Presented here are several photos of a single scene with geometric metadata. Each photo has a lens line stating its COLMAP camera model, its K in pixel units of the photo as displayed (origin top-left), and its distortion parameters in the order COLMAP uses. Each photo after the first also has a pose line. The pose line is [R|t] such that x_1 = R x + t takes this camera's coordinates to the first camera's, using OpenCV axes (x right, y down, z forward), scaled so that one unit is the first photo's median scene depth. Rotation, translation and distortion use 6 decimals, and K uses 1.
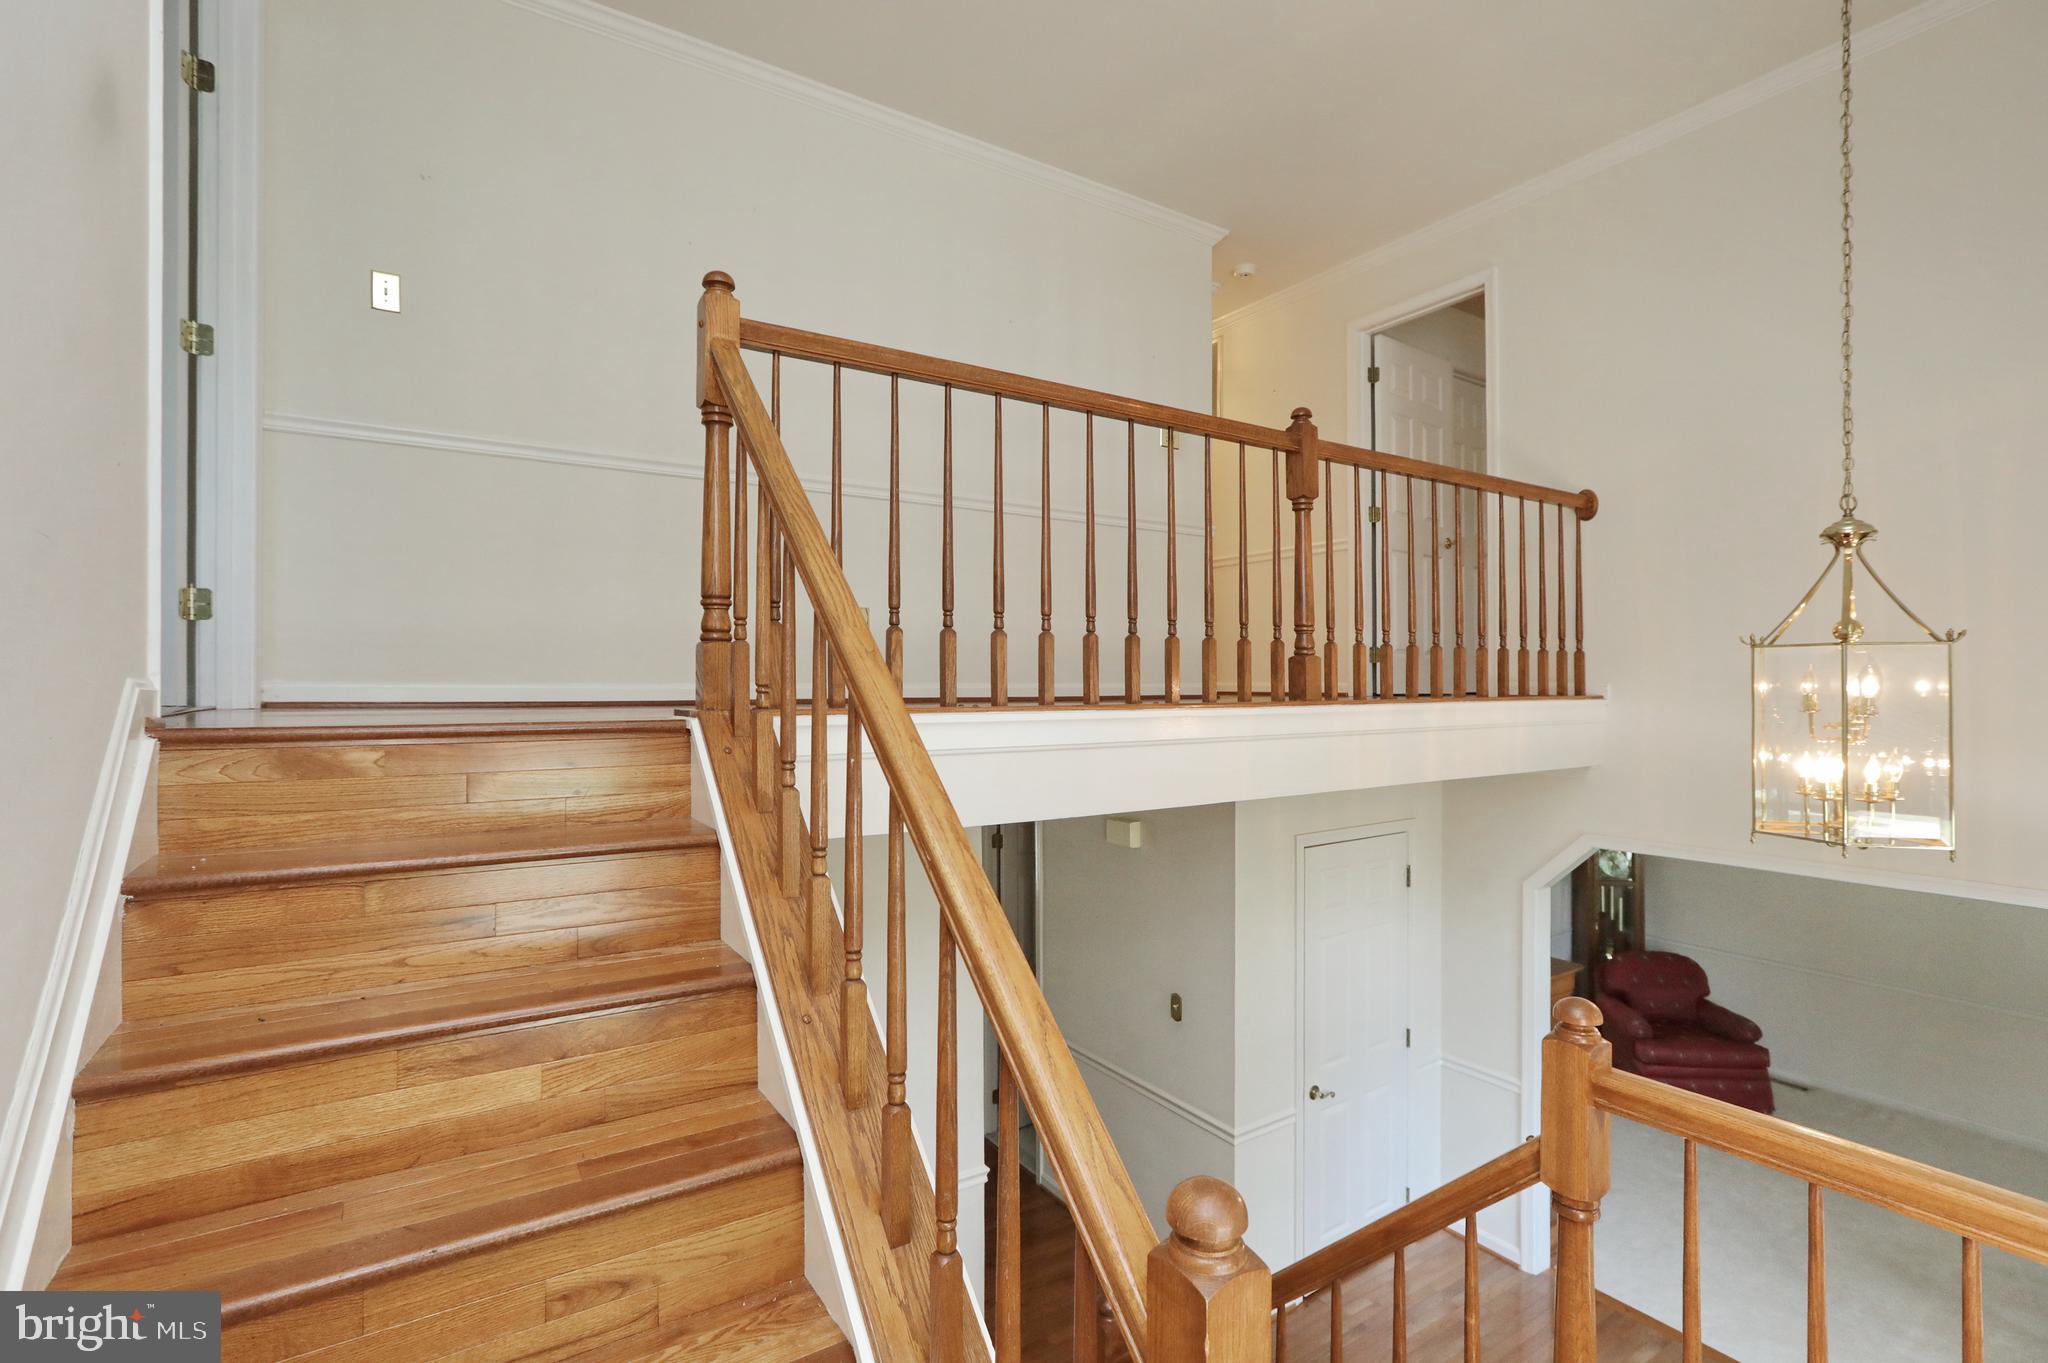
lens RADIAL K [[952.8, 0, 1032.8], [0, 952.8, 679.8], [0, 0, 1]] dist [-0.030183, 0.016048]
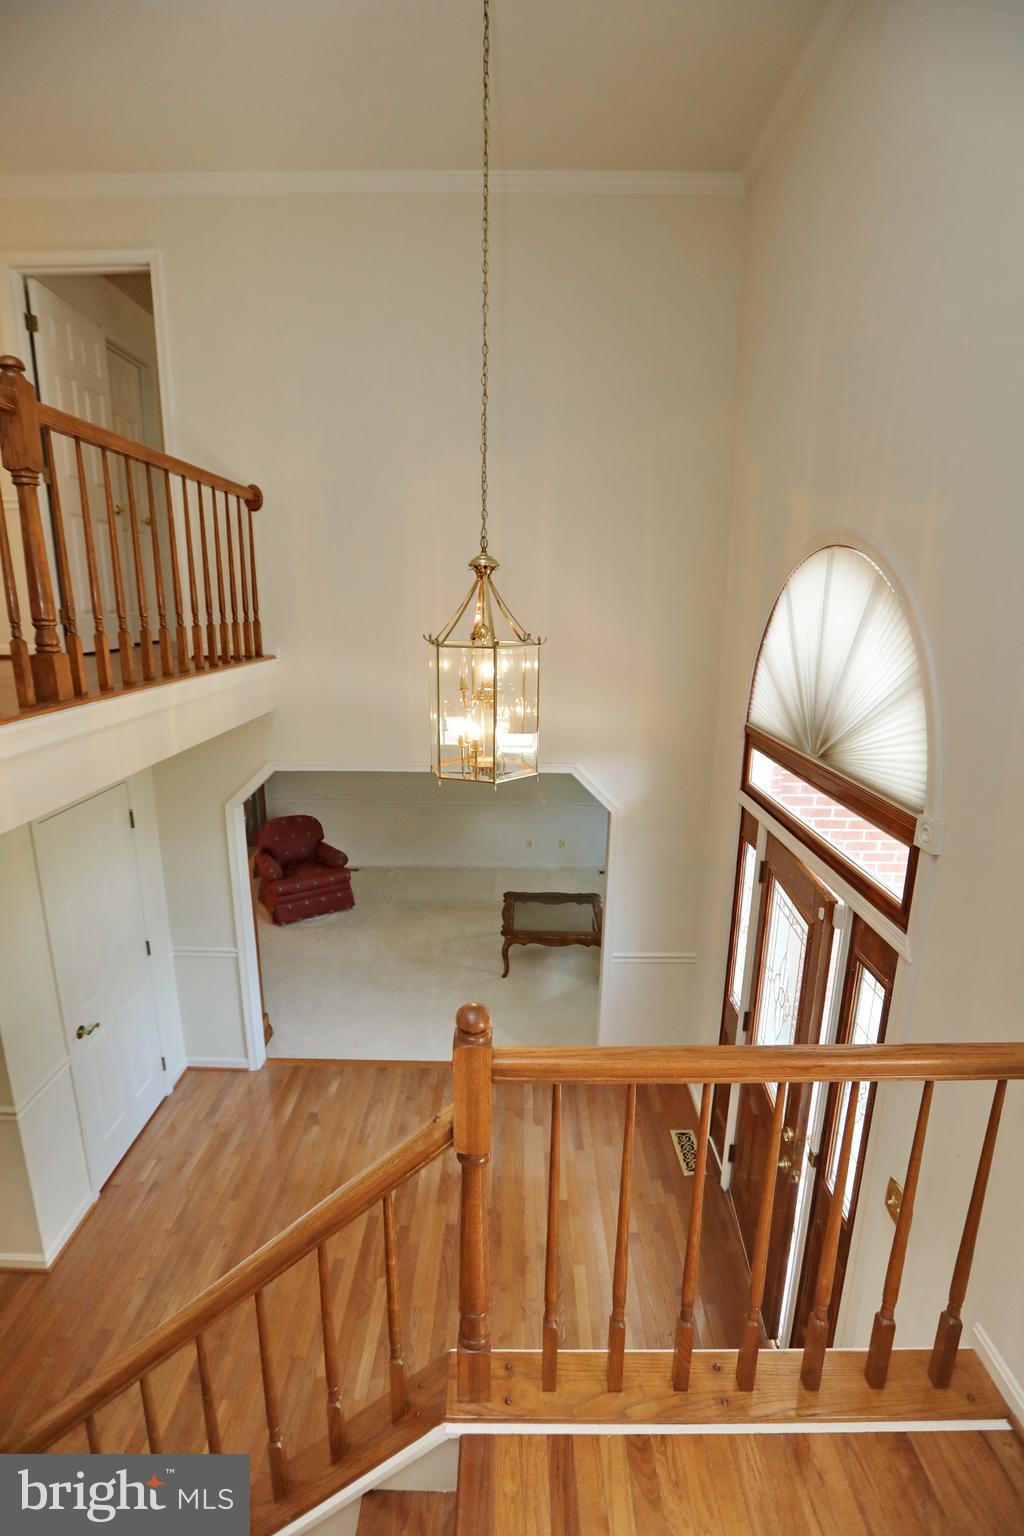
lens RADIAL K [[704.3, 0, 512.7], [0, 704.3, 765.5], [0, 0, 1]] dist [-0.060531, 0.020469]
pose [[0.550588, -0.185444, 0.813918, -0.019255], [-0.012456, 0.973079, 0.230133, -0.057846], [-0.834684, -0.136847, 0.533456, 0.193407]]
